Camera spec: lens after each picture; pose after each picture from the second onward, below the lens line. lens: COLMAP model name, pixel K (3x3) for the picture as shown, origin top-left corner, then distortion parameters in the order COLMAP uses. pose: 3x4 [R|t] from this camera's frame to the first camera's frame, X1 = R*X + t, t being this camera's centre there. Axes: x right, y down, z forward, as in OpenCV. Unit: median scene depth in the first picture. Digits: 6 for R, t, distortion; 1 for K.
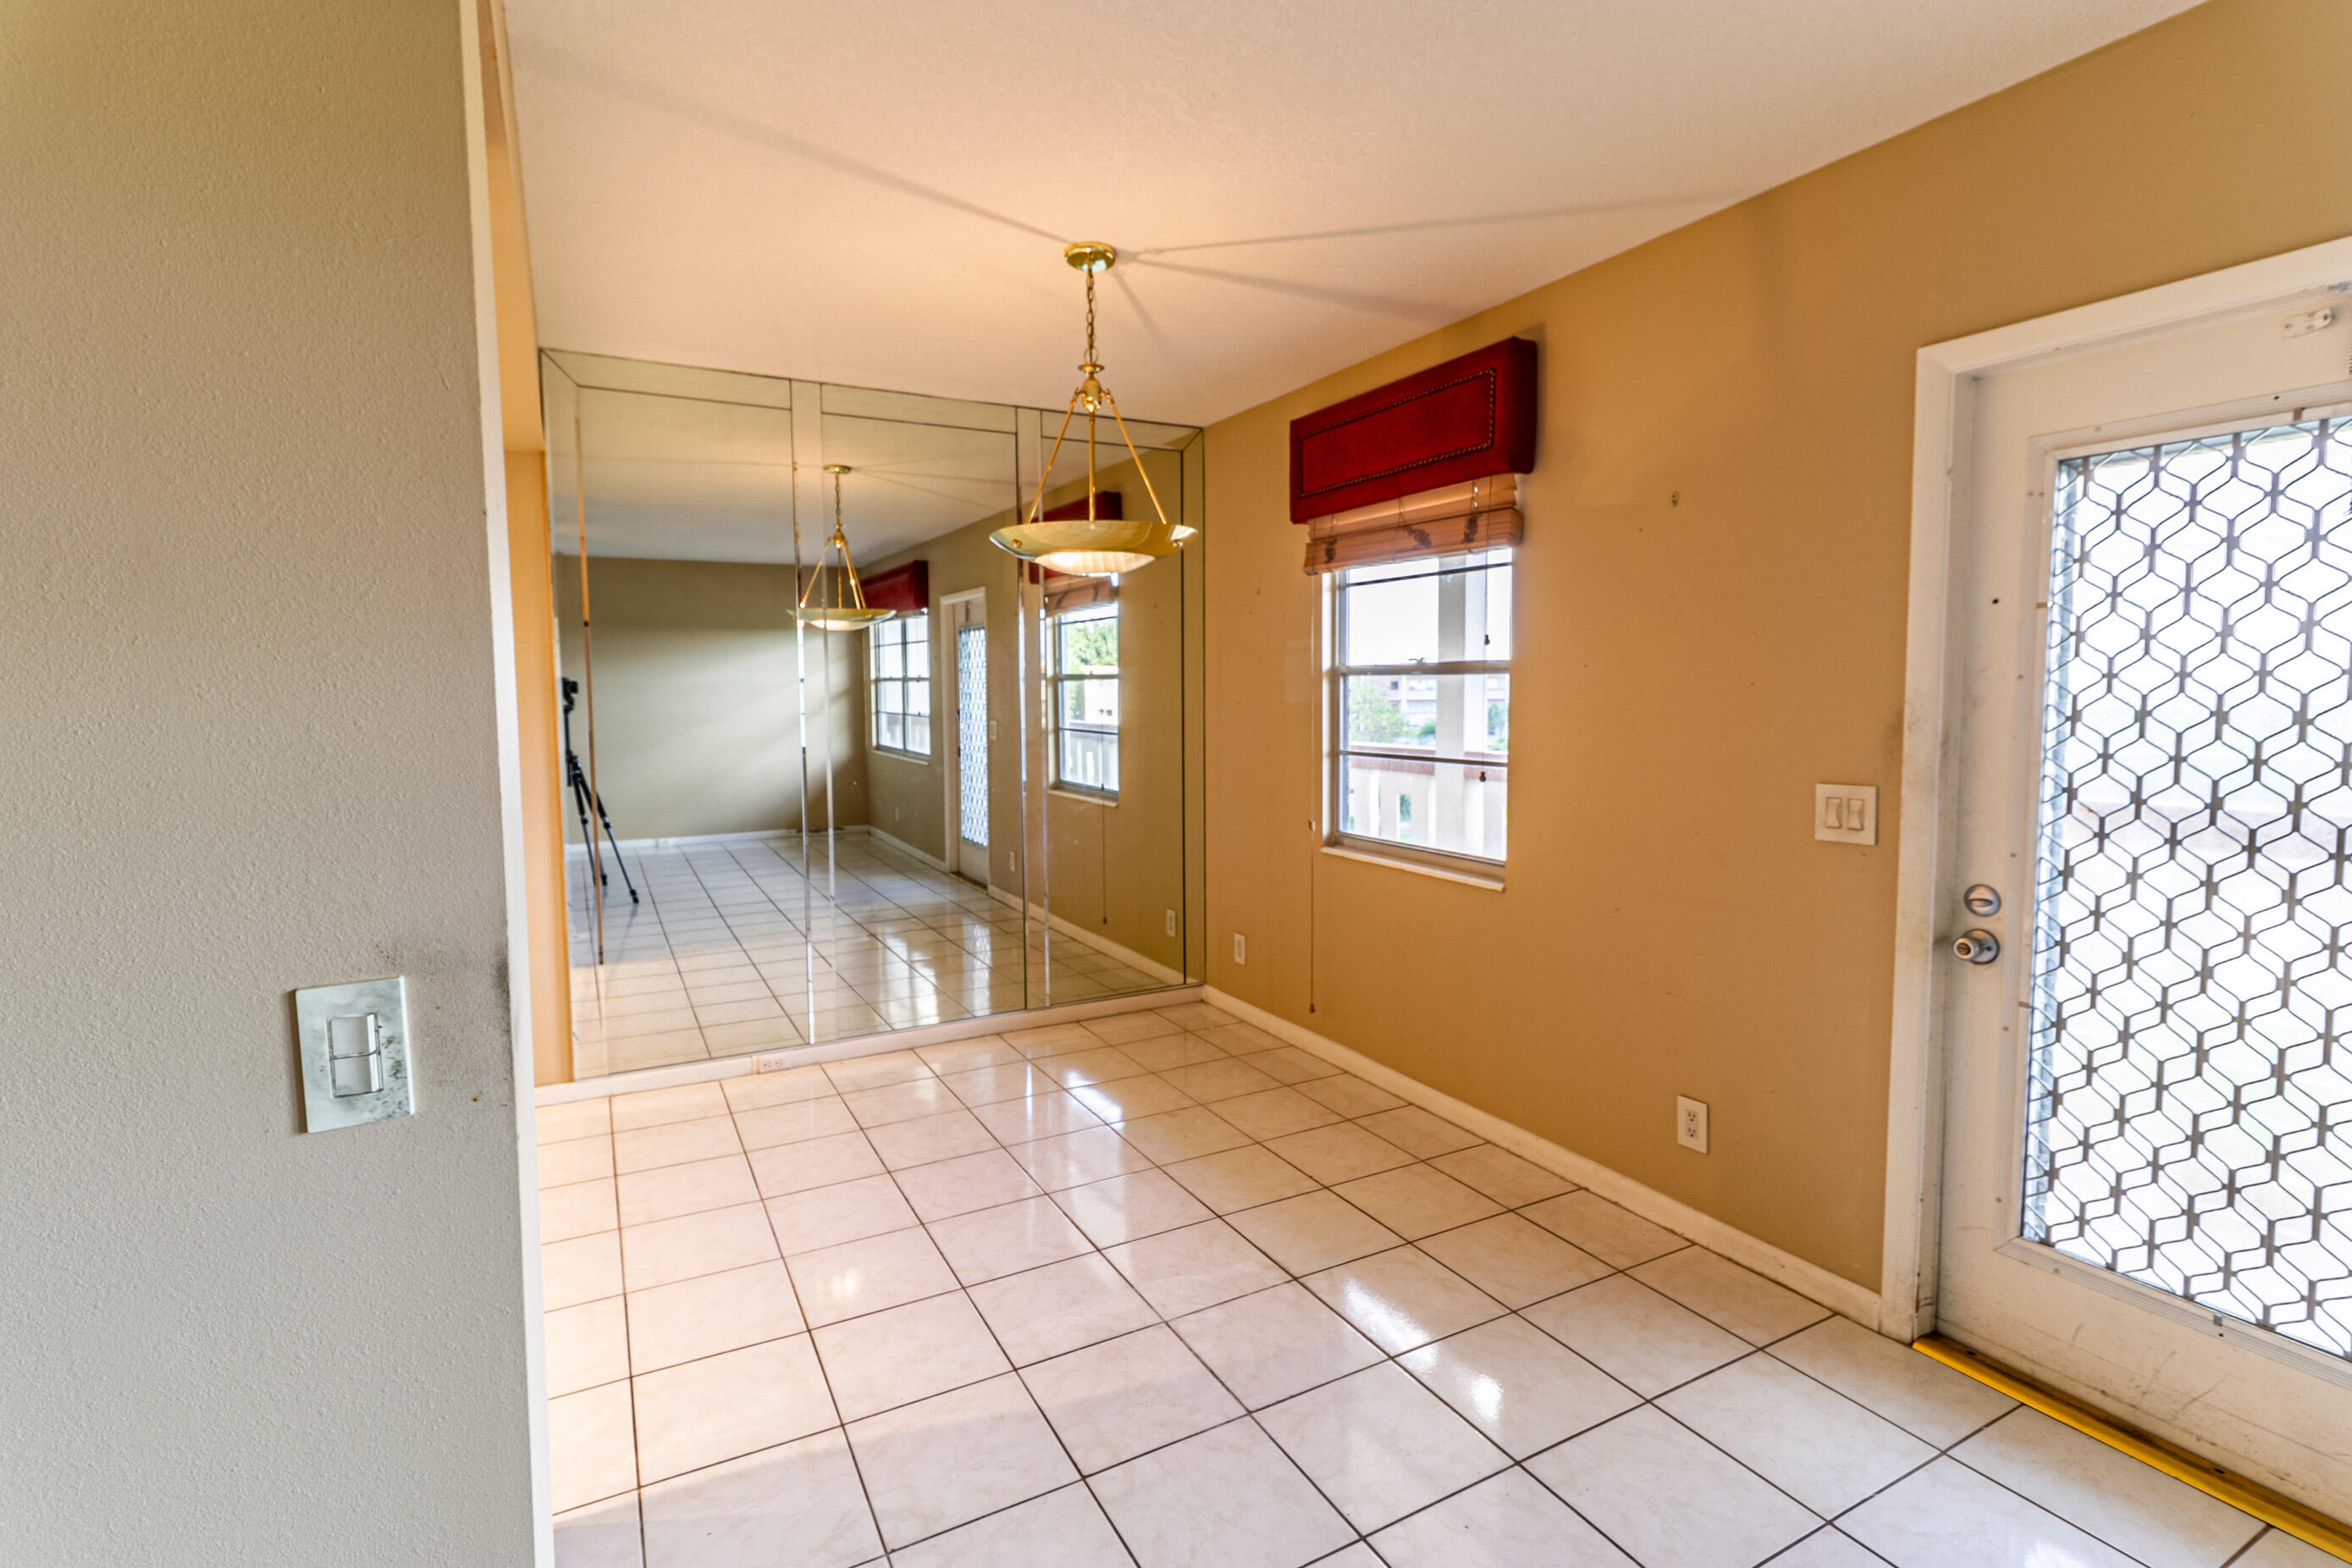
lens RADIAL K [[1094.2, 0, 1171.0], [0, 1094.2, 771.0], [0, 0, 1]] dist [0.001879, 0.000755]
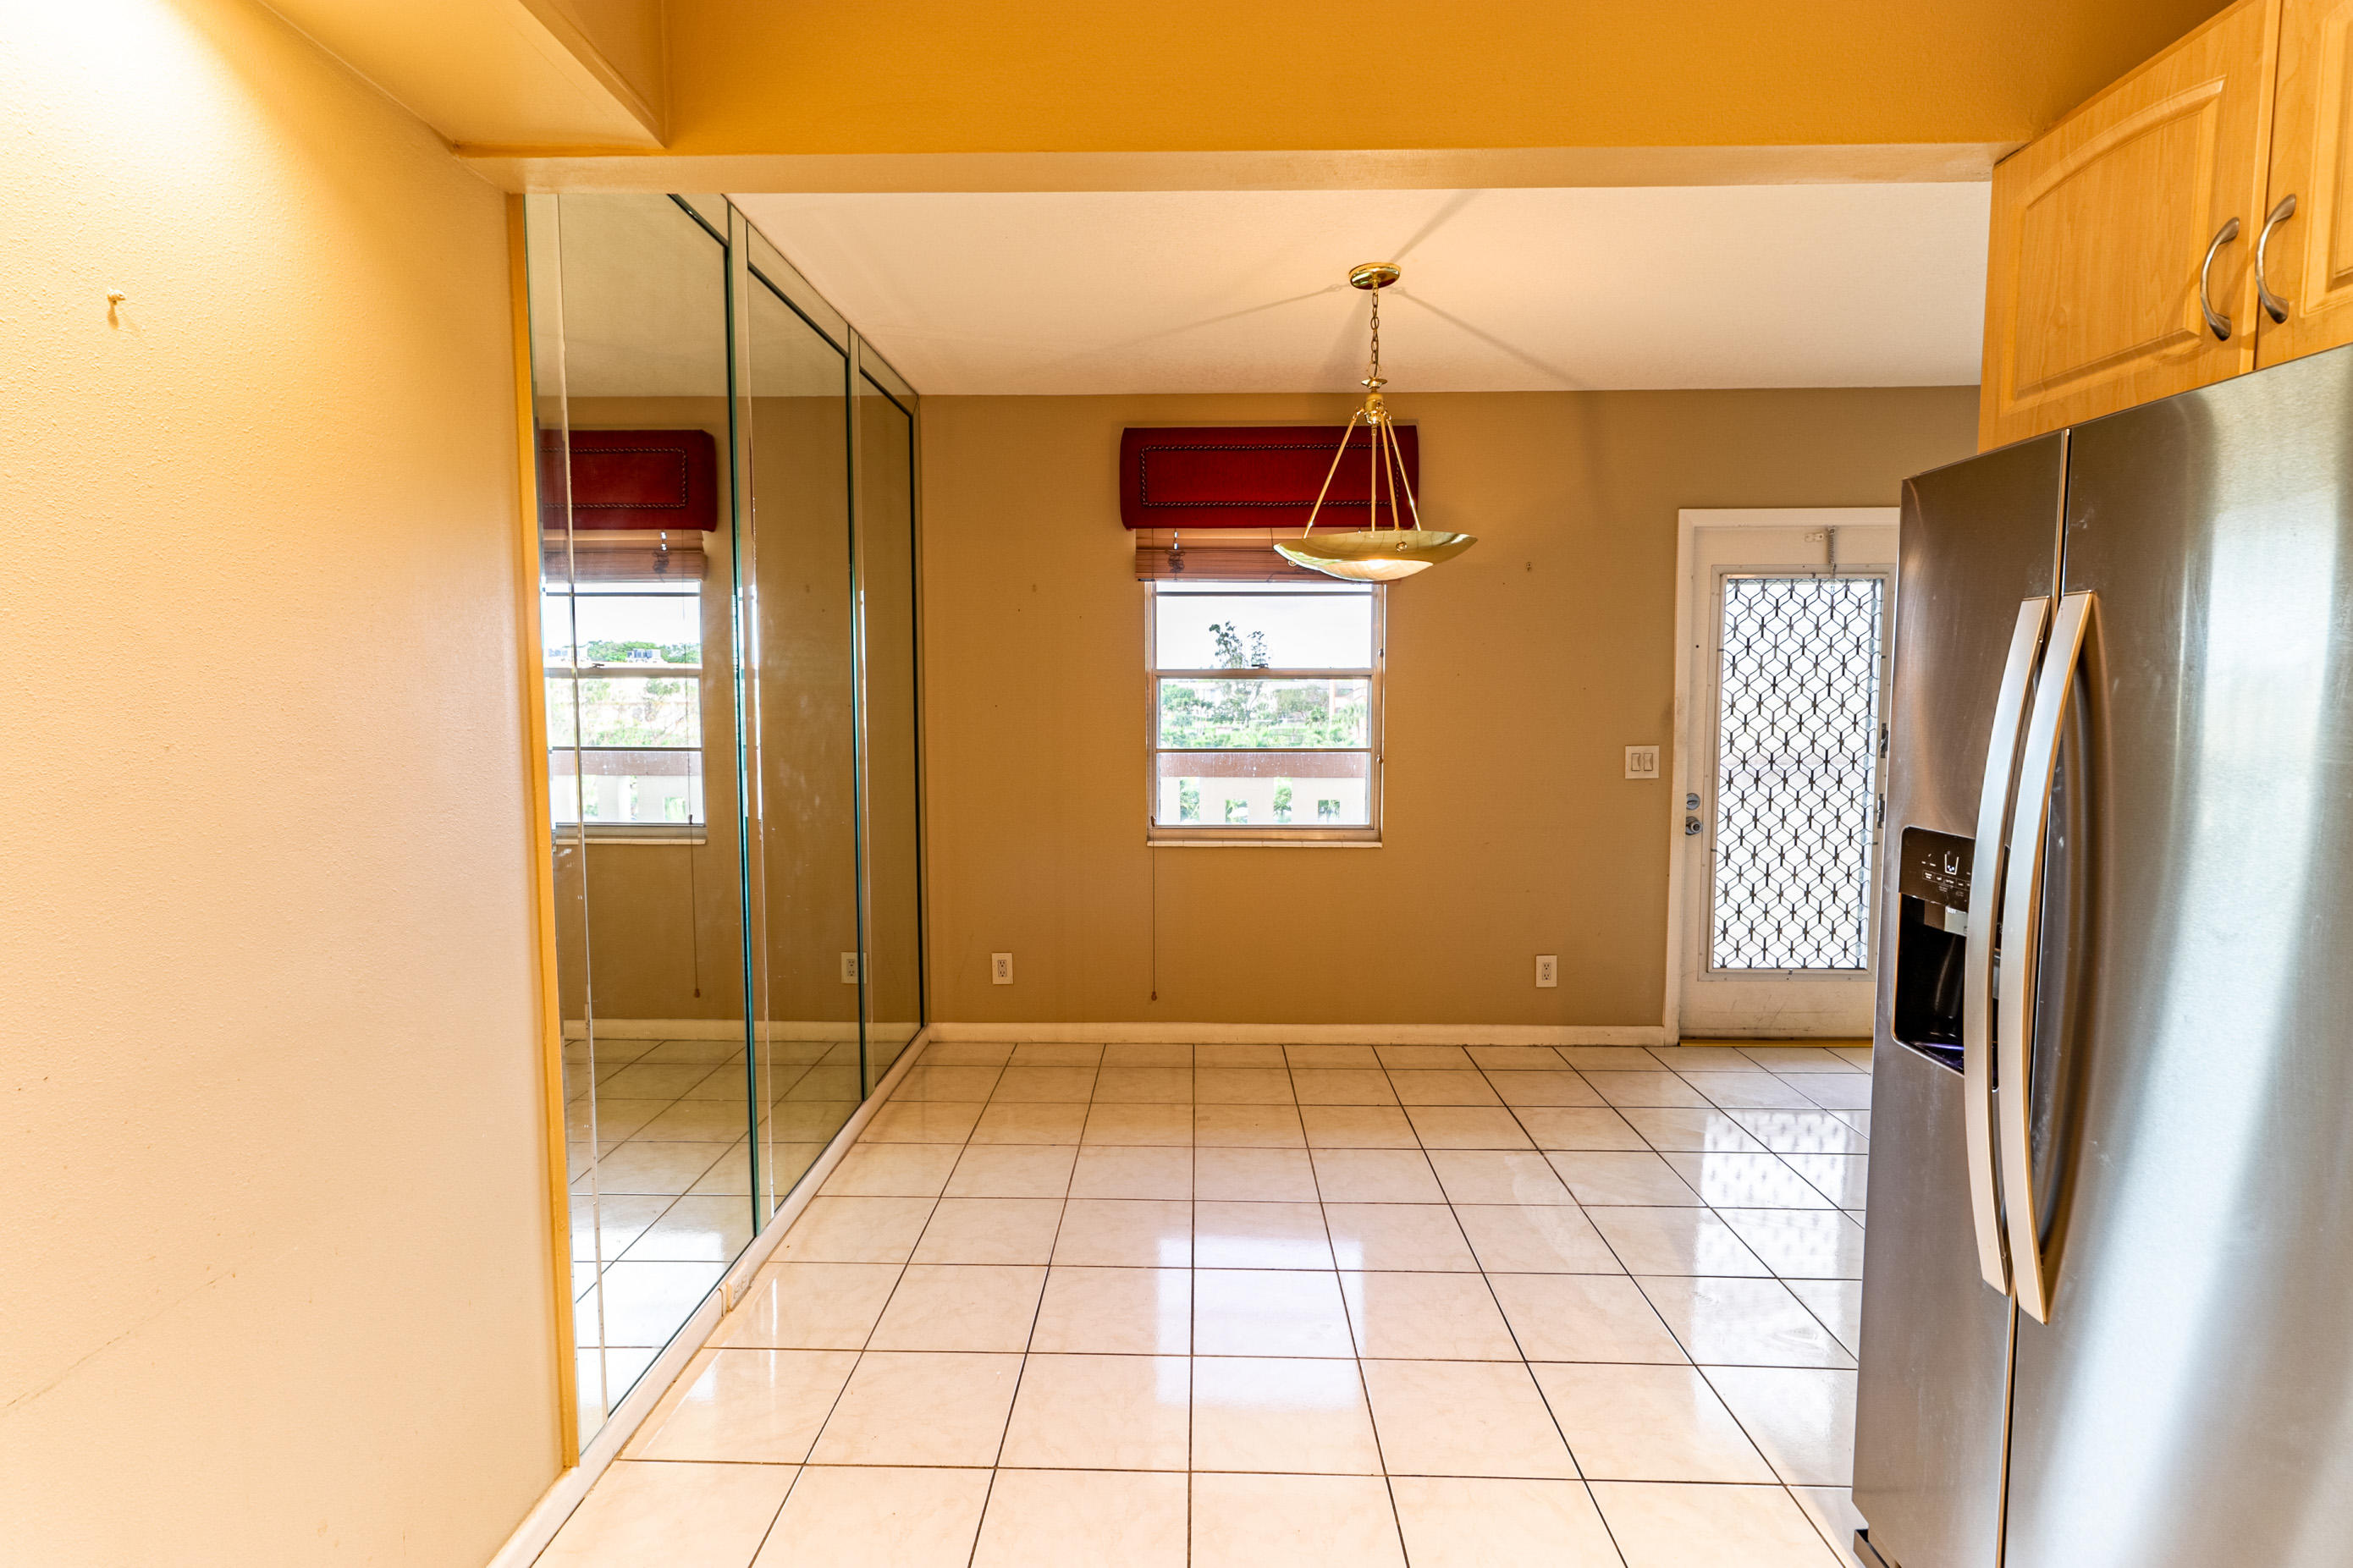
lens RADIAL K [[1094.5, 0, 1171.5], [0, 1094.5, 771.0], [0, 0, 1]] dist [0.001879, 0.000755]
pose [[0.495785, -0.059757, 0.866387, -1.308381], [0.063702, 0.997445, 0.032344, -0.052826], [-0.866106, 0.039155, 0.498325, 0.791181]]
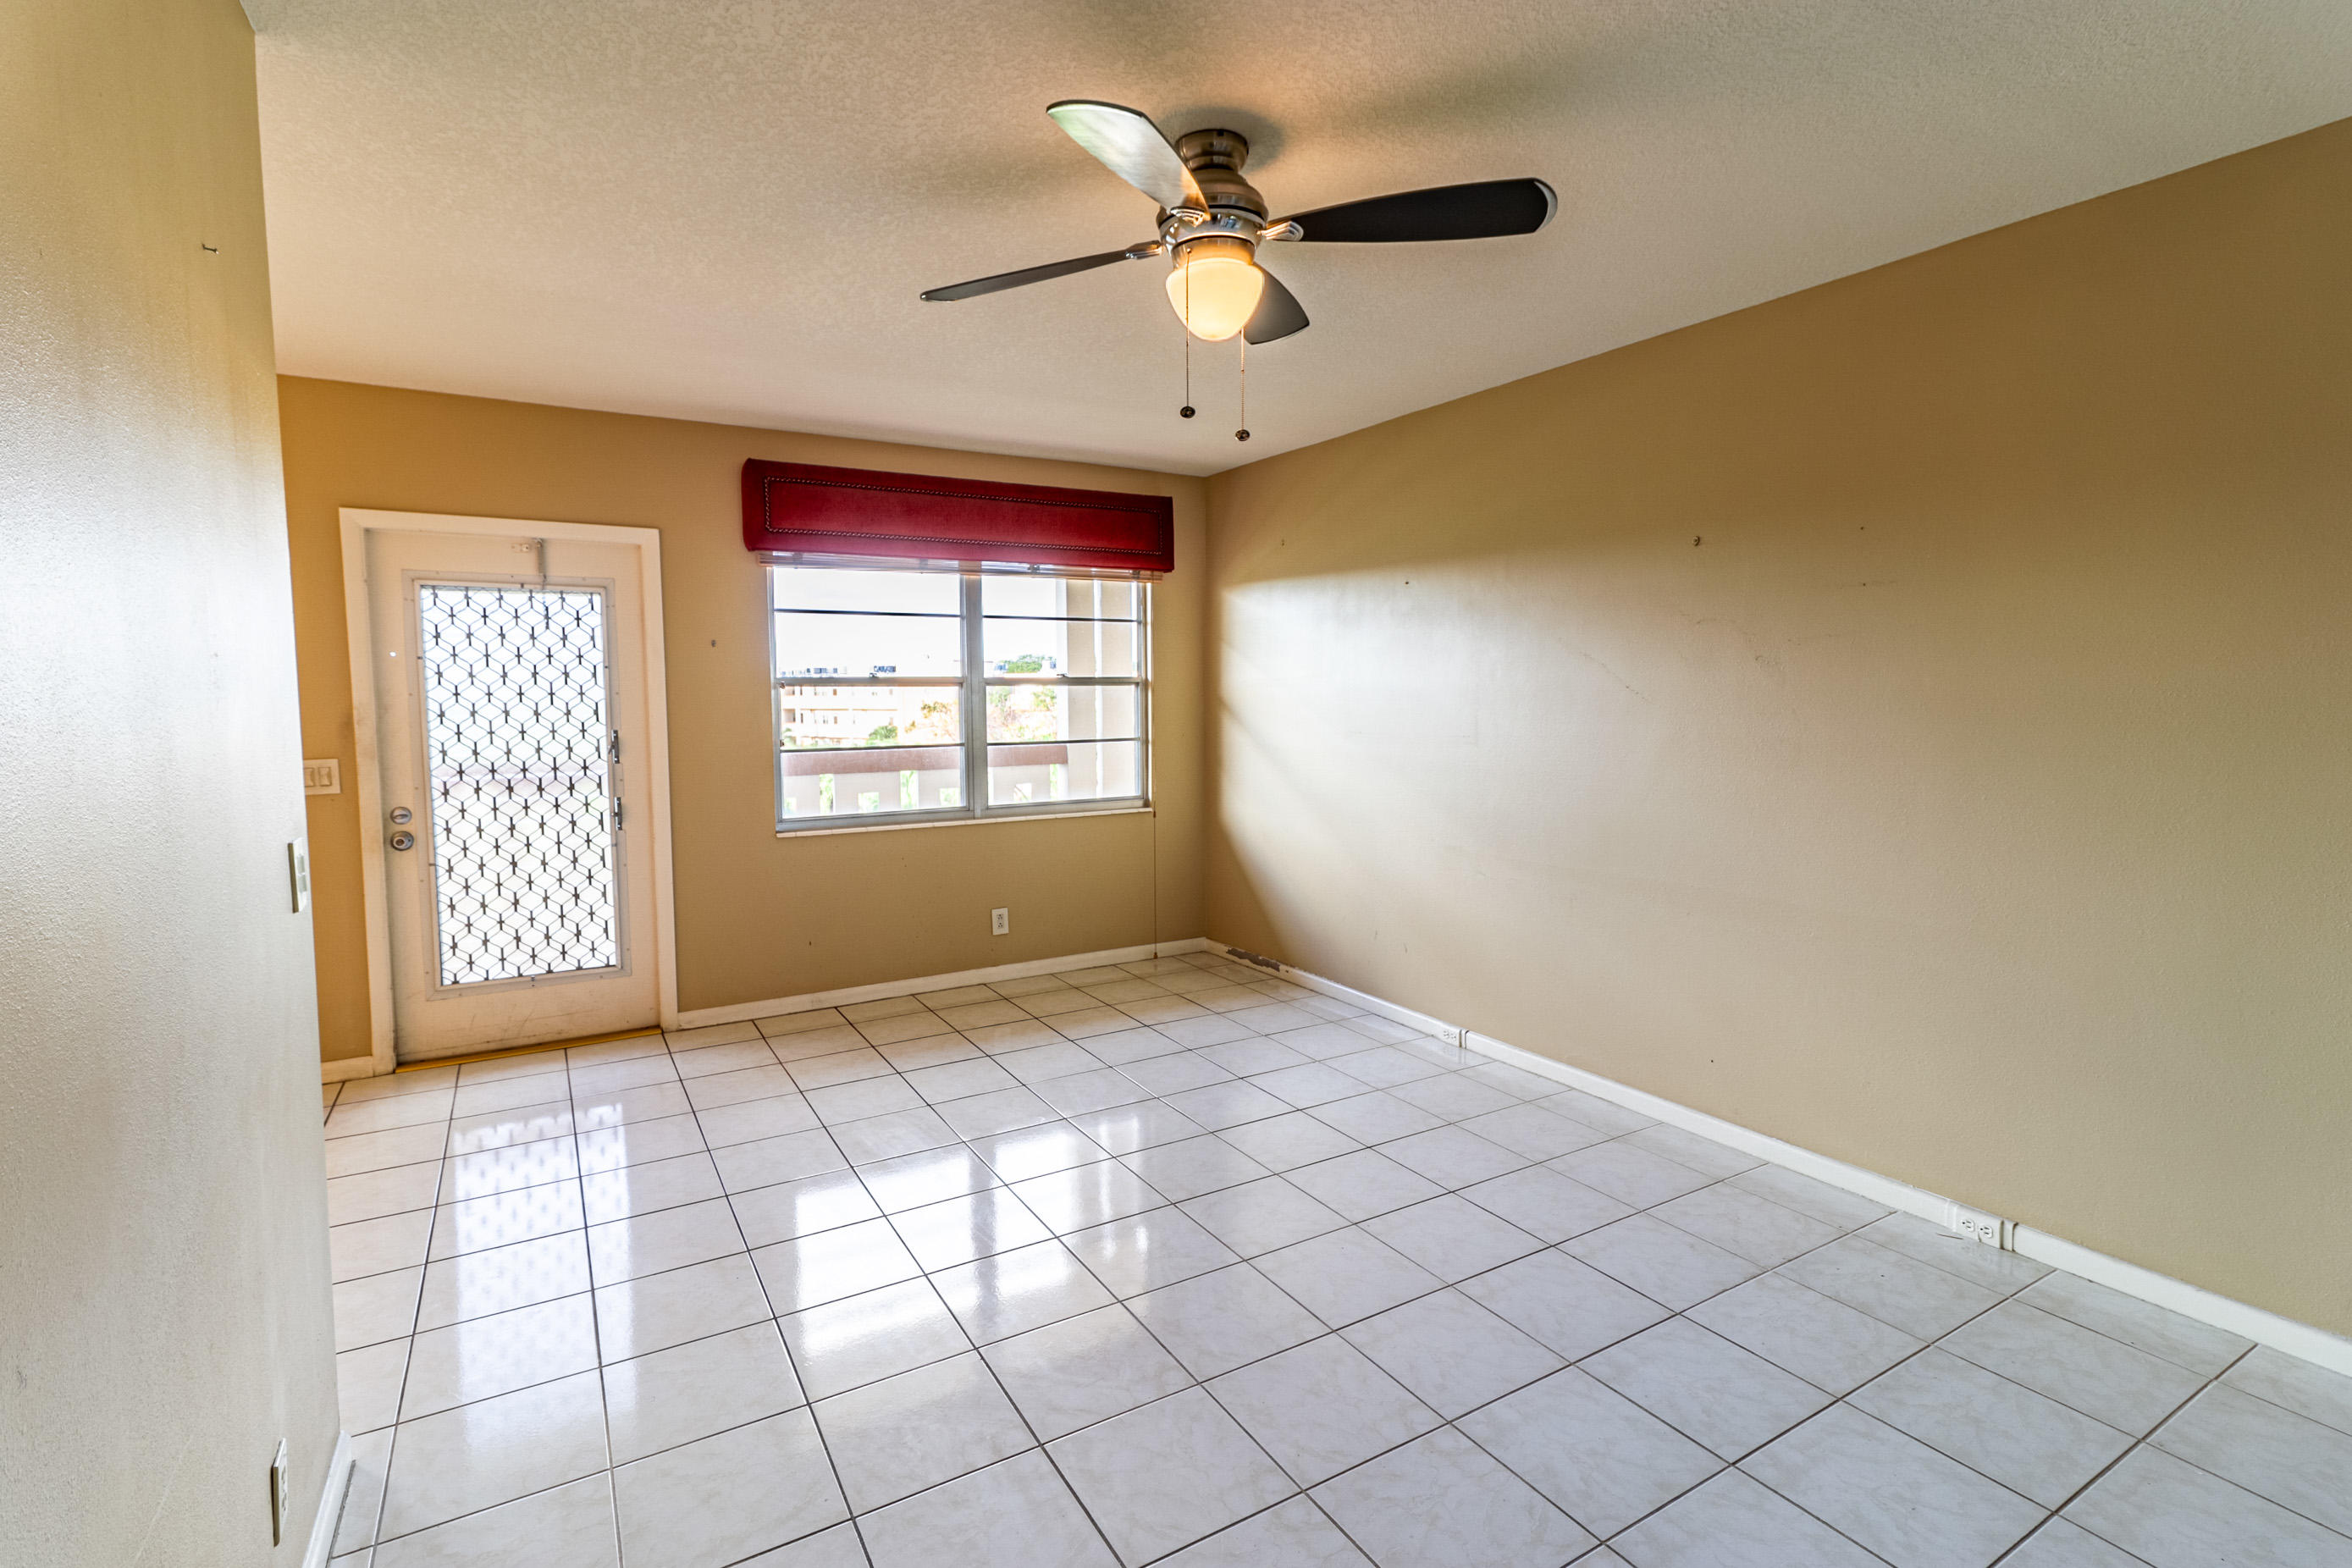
lens RADIAL K [[1094.2, 0, 1171.0], [0, 1094.2, 771.0], [0, 0, 1]] dist [0.001879, 0.000755]
pose [[-0.034415, -0.064911, 0.997297, -1.081005], [0.078446, 0.994634, 0.067444, 0.020122], [-0.996324, 0.080555, -0.029138, -0.229768]]
